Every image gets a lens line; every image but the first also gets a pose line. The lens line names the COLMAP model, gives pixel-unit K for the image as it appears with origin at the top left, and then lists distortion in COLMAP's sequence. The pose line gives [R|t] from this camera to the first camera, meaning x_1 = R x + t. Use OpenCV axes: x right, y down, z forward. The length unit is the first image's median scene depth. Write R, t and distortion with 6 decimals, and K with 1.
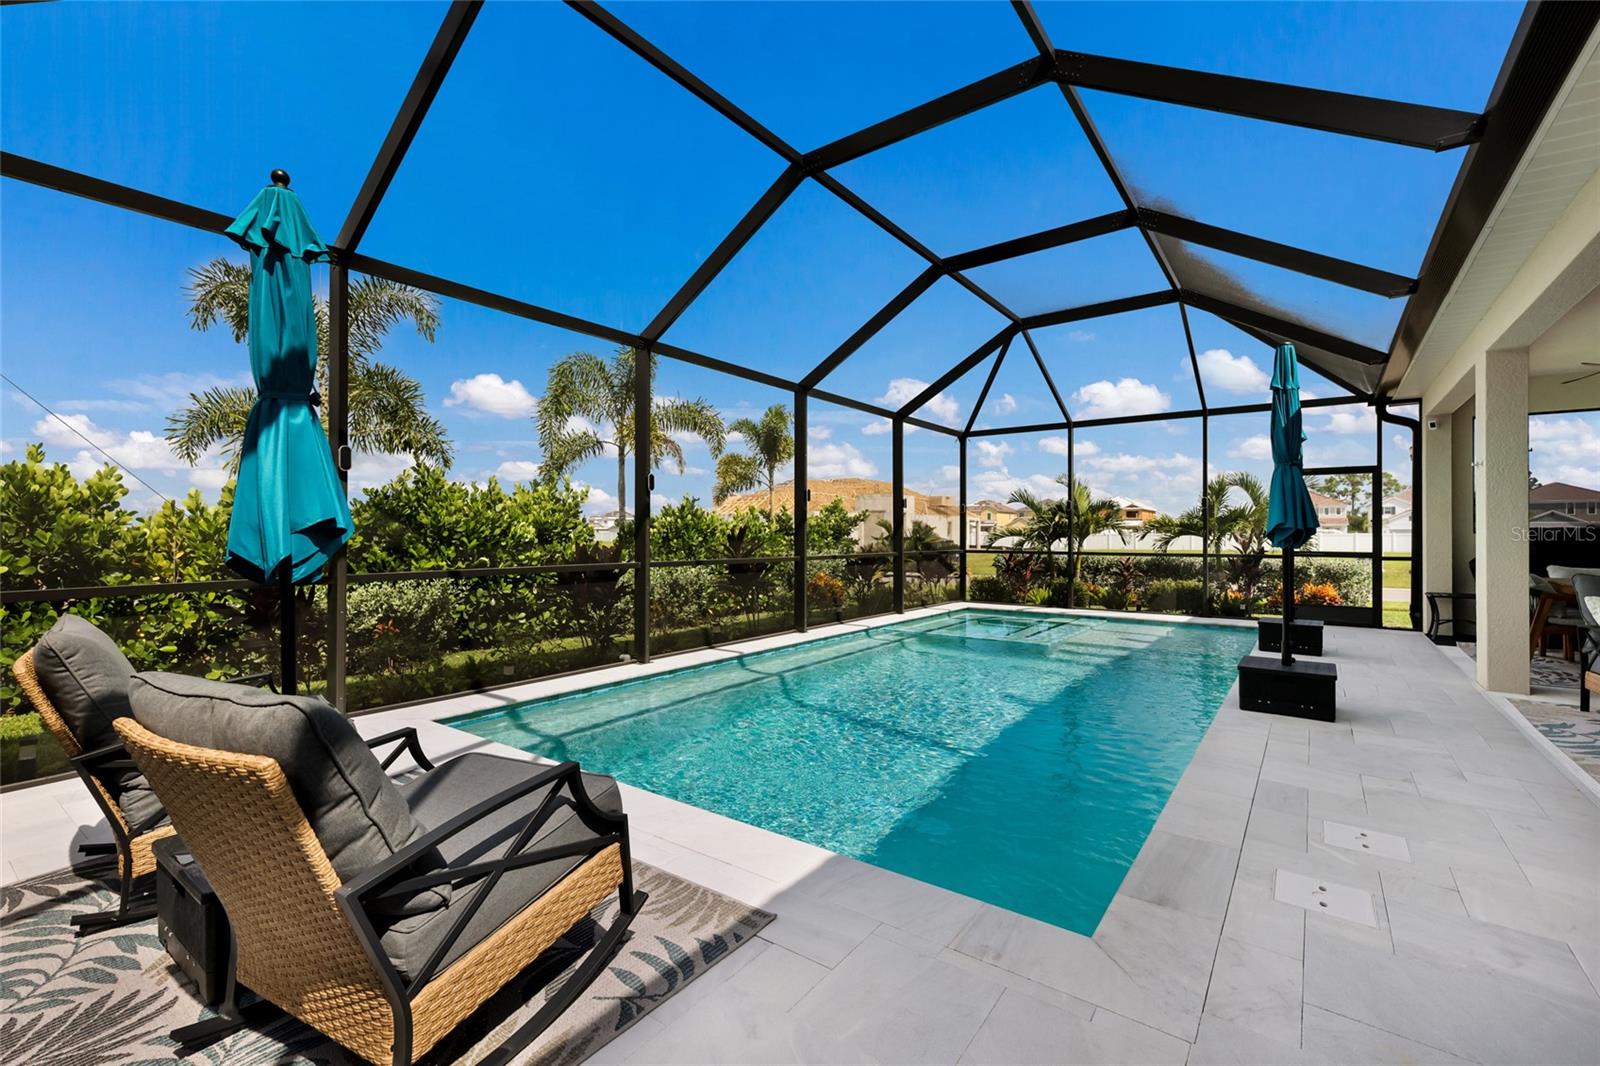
lens RADIAL K [[697.6, 0, 794.1], [0, 697.6, 528.7], [0, 0, 1]] dist [0.000591, 0.000706]
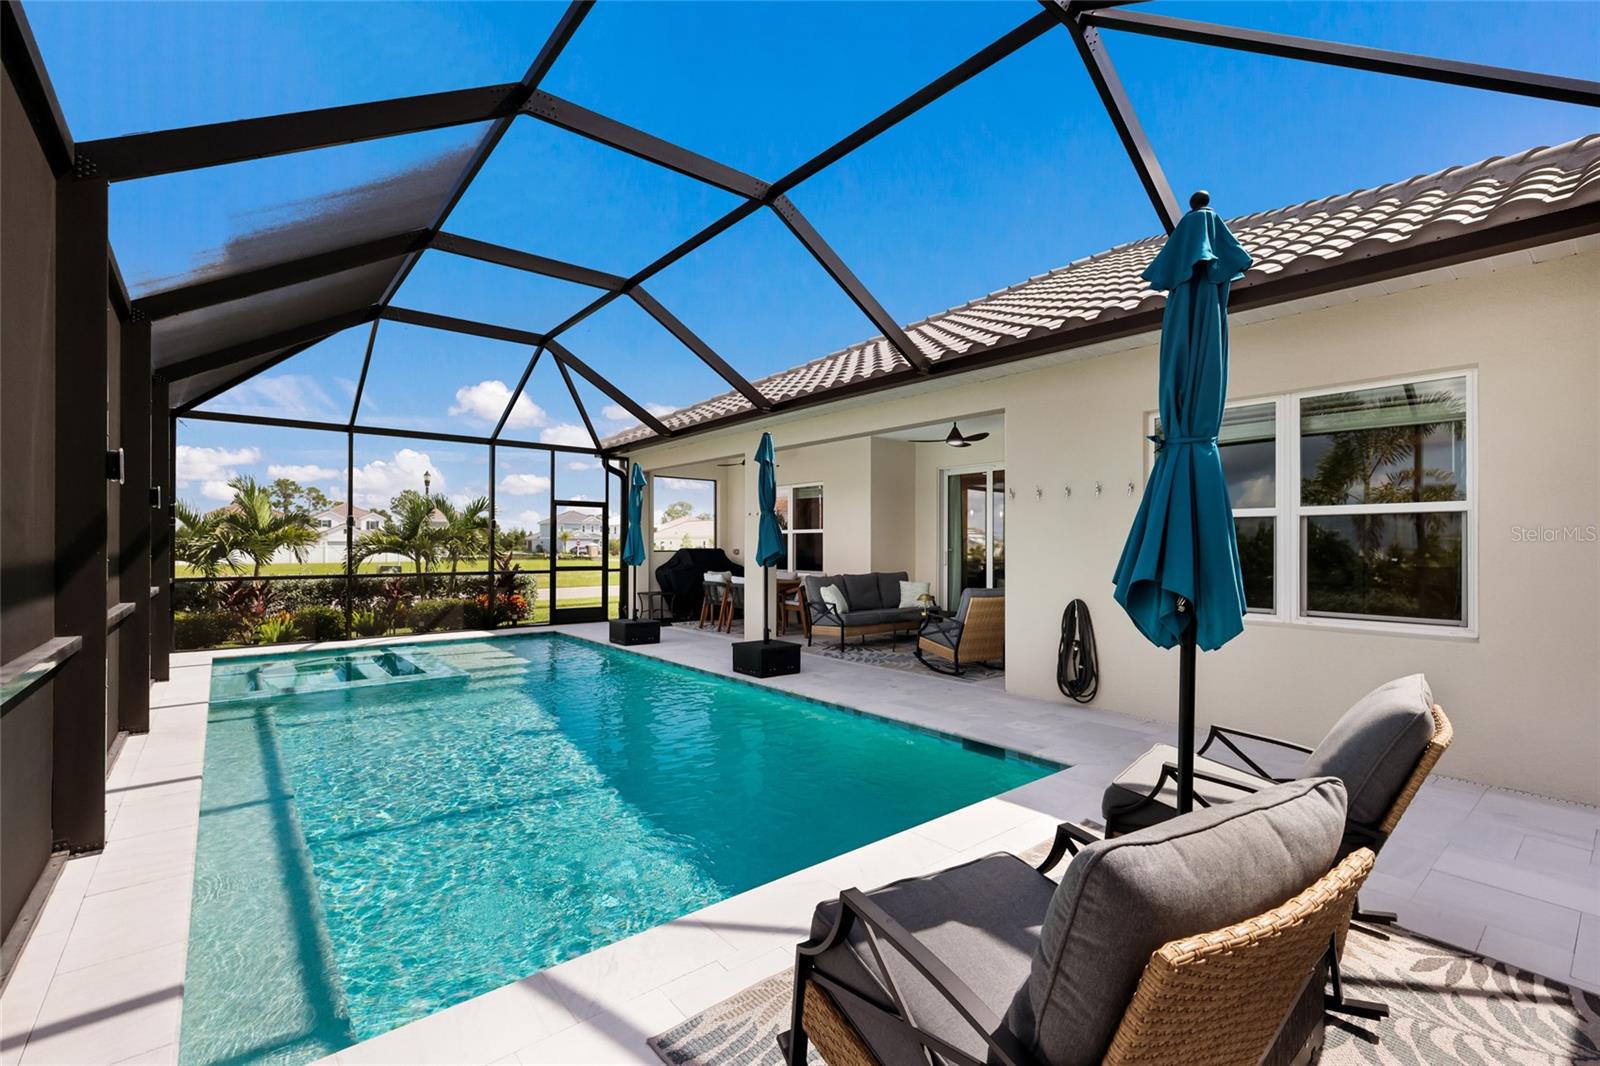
lens RADIAL K [[697.7, 0, 796.7], [0, 697.7, 540.0], [0, 0, 1]] dist [0.010609, -0.000562]
pose [[0.247218, 0.003792, 0.968952, -0.401190], [-0.004997, 0.999984, -0.002638, -0.015407], [-0.968947, -0.004190, 0.247234, 0.292923]]
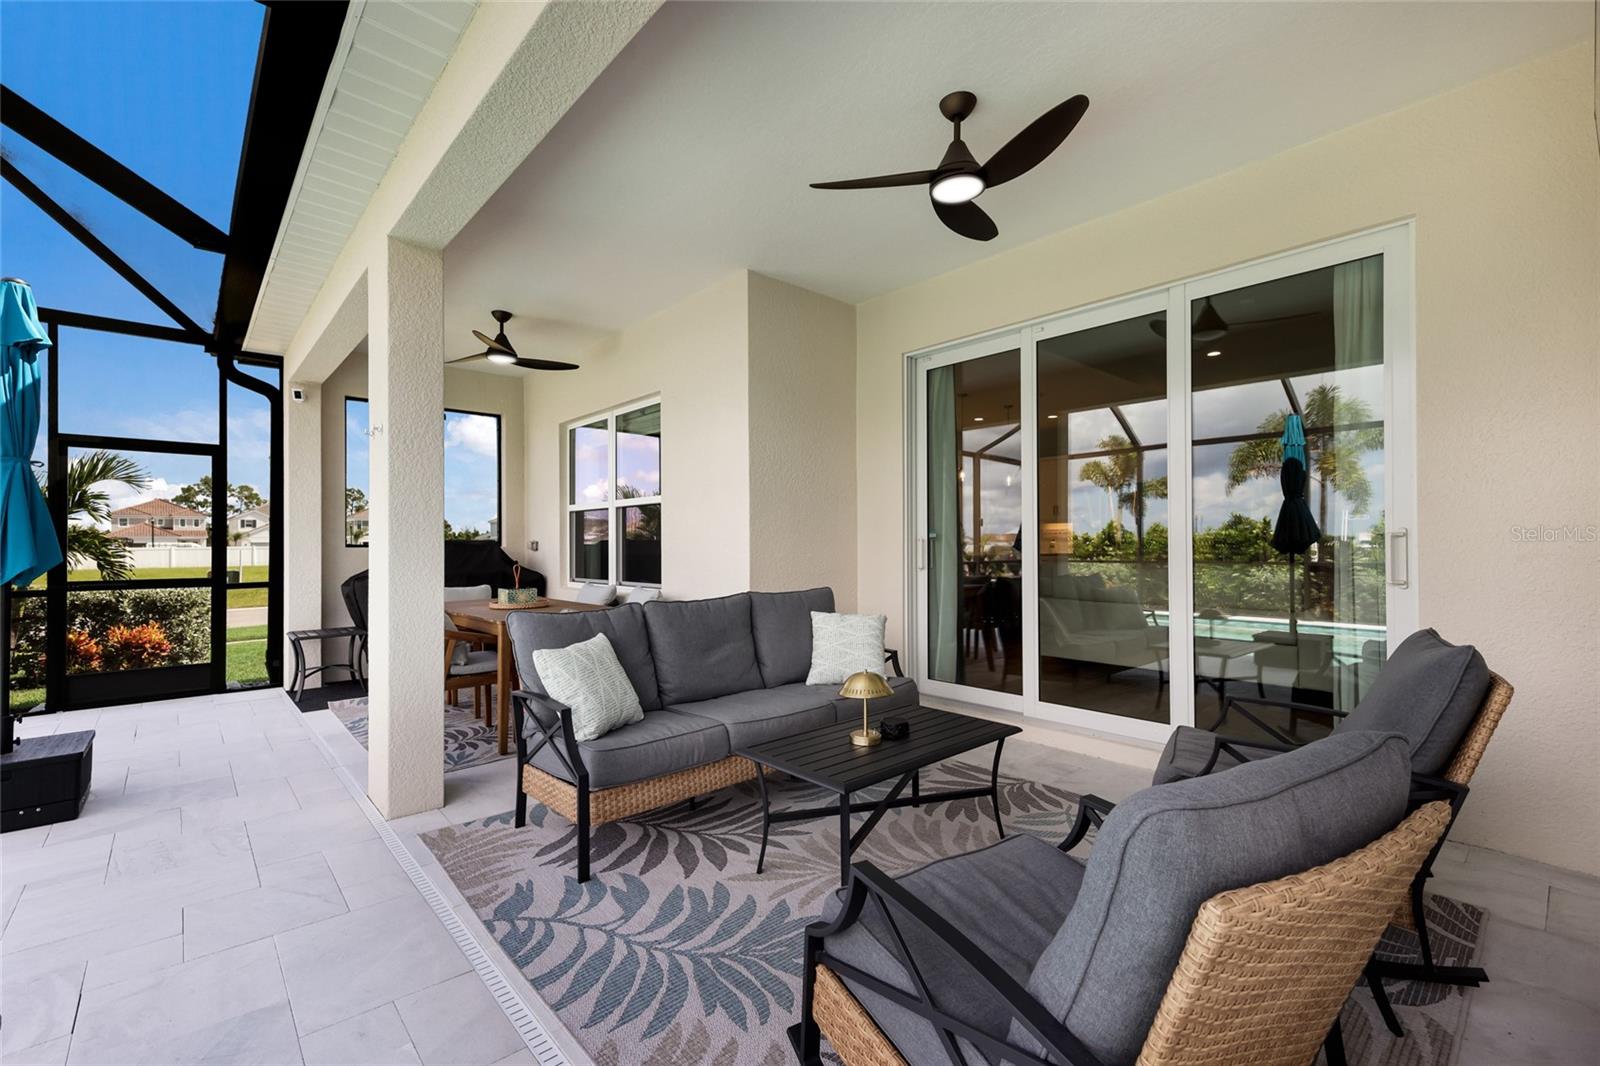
lens RADIAL K [[697.7, 0, 800.3], [0, 697.7, 532.9], [0, 0, 1]] dist [0.010609, -0.000562]
pose [[0.198801, 0.009232, 0.979996, 0.292022], [0.002831, 0.999946, -0.009994, 0.000533], [-0.980036, 0.004762, 0.198764, 0.328005]]
